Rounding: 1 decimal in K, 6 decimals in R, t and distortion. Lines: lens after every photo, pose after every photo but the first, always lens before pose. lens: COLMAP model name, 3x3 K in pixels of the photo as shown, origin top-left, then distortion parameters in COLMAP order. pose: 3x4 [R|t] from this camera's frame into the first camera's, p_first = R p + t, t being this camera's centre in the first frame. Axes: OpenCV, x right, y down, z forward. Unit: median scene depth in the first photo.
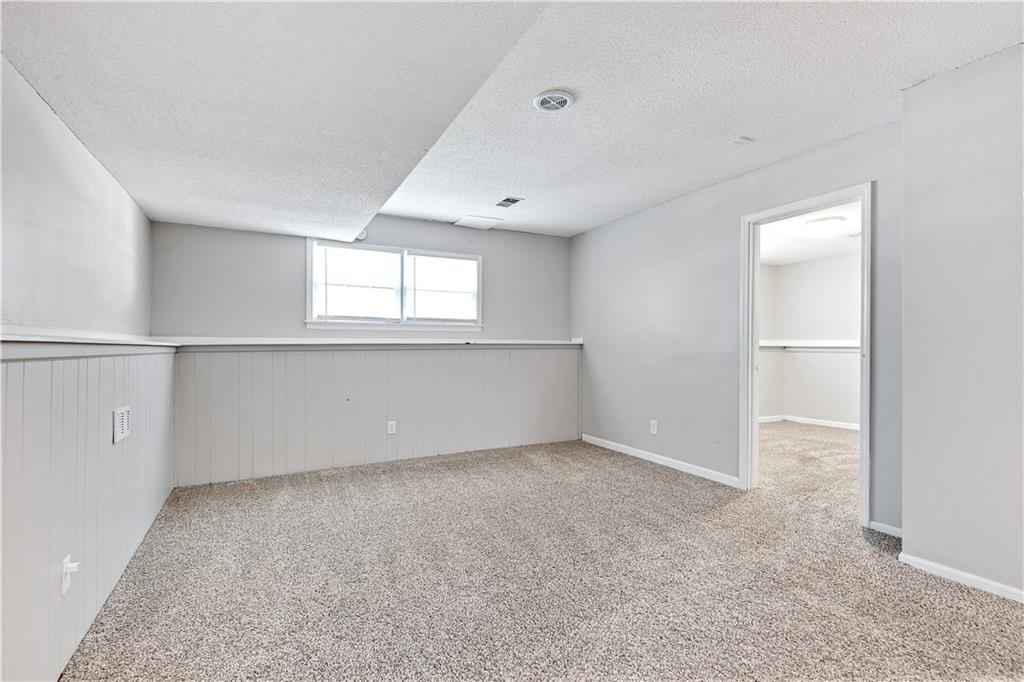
lens RADIAL K [[471.6, 0, 500.6], [0, 471.6, 340.7], [0, 0, 1]] dist [0.001775, 0.000095]
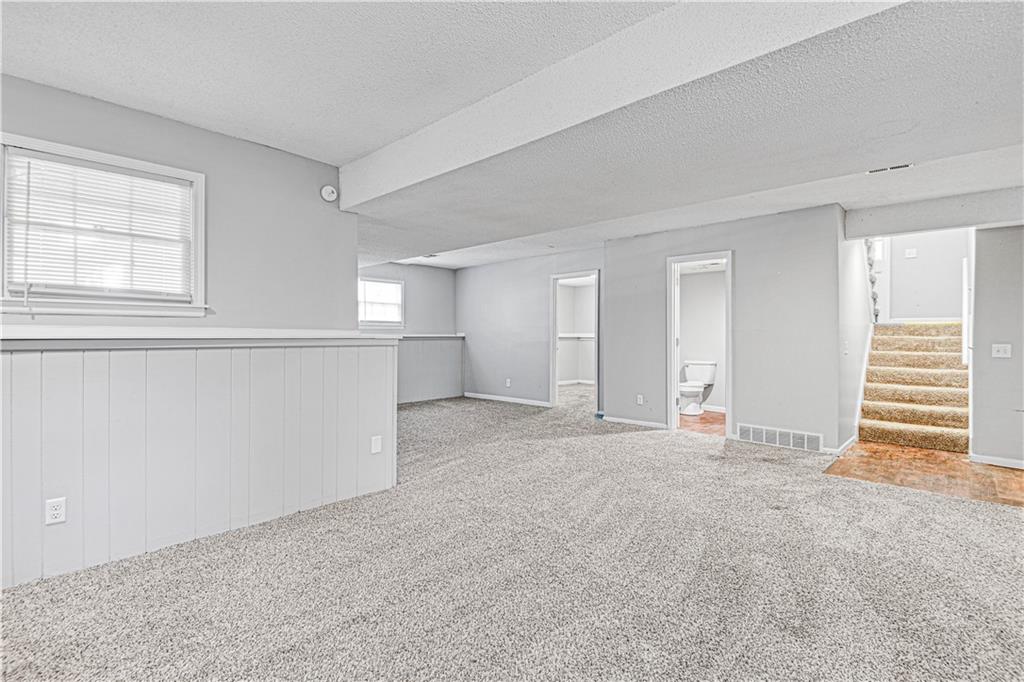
lens RADIAL K [[487.0, 0, 512.0], [0, 487.0, 341.0], [0, 0, 1]] dist [0.001170, -0.000419]
pose [[0.933512, -0.008072, 0.358456, -0.308622], [0.001330, 0.999818, 0.019050, -0.011081], [-0.358544, -0.017307, 0.933352, -0.697959]]
